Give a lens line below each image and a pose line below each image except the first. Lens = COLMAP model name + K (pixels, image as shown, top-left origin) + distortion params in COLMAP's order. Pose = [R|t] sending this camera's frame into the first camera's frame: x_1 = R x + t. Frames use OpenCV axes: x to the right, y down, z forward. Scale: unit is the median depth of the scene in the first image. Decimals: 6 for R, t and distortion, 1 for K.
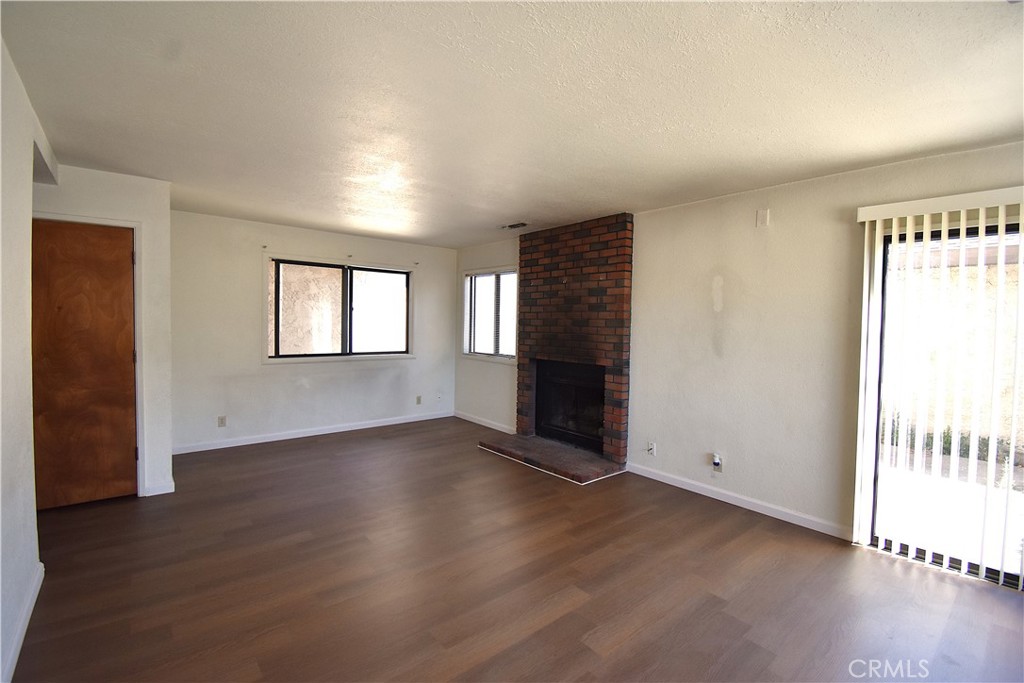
lens RADIAL K [[452.8, 0, 511.9], [0, 452.8, 337.9], [0, 0, 1]] dist [0.003065, -0.001329]
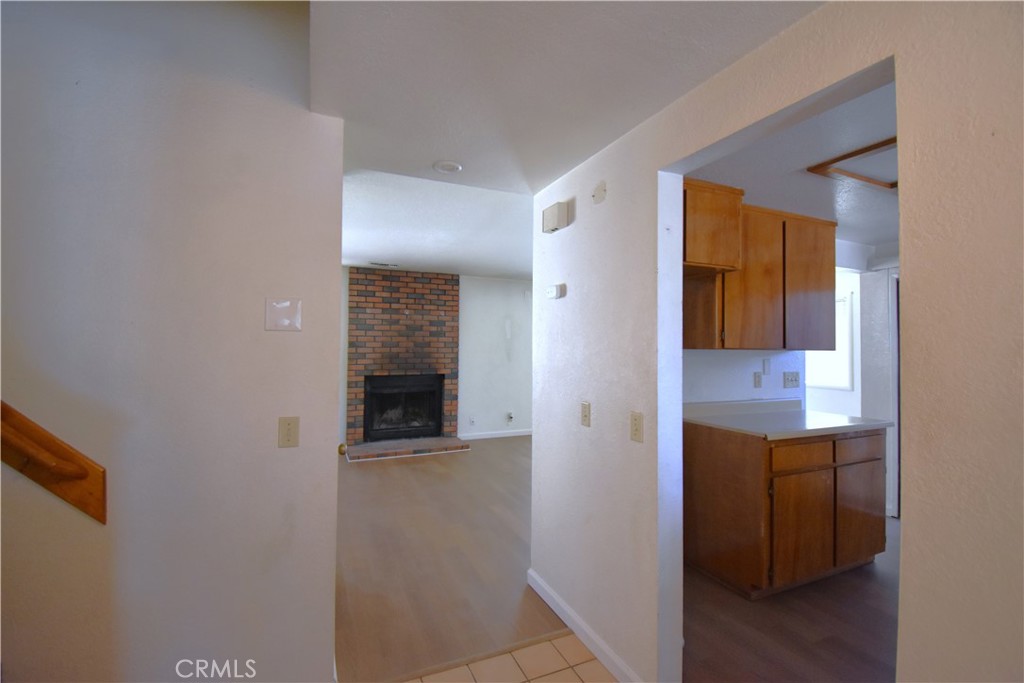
lens RADIAL K [[452.8, 0, 511.9], [0, 452.8, 347.9], [0, 0, 1]] dist [0.003065, -0.001329]
pose [[0.260956, -0.013038, 0.965263, -1.117207], [0.034988, 0.999380, 0.004040, -0.020275], [-0.964717, 0.032719, 0.261250, 0.384635]]
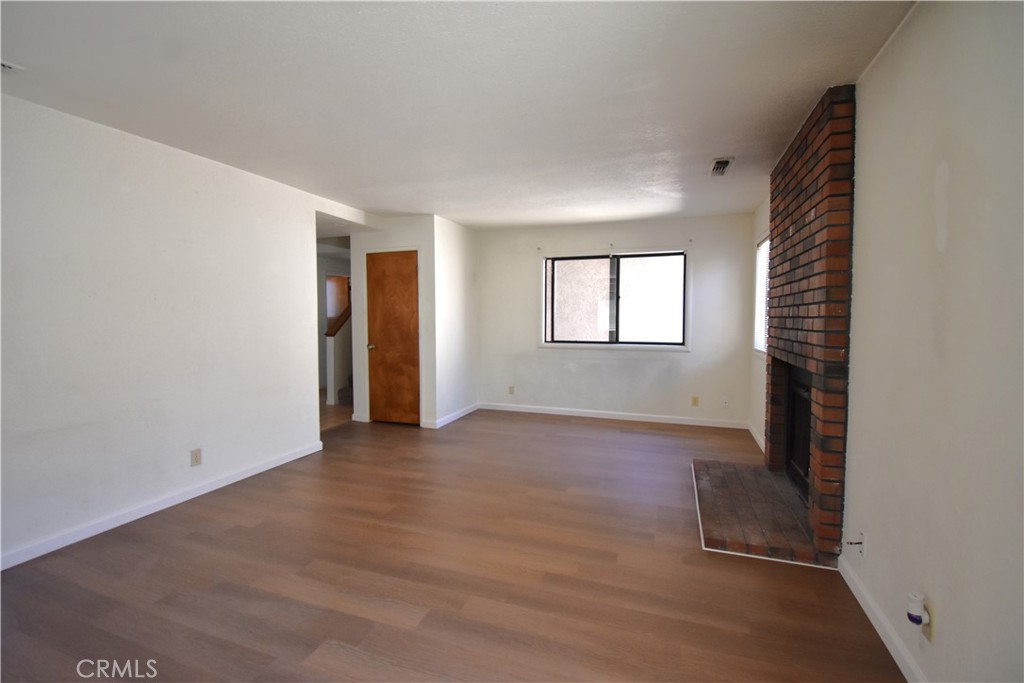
lens RADIAL K [[452.8, 0, 511.2], [0, 452.8, 334.2], [0, 0, 1]] dist [0.003065, -0.001329]
pose [[0.505985, 0.016767, -0.862379, 0.480724], [-0.020325, 0.999765, 0.007512, 0.017081], [0.862303, 0.013727, 0.506207, 0.368734]]
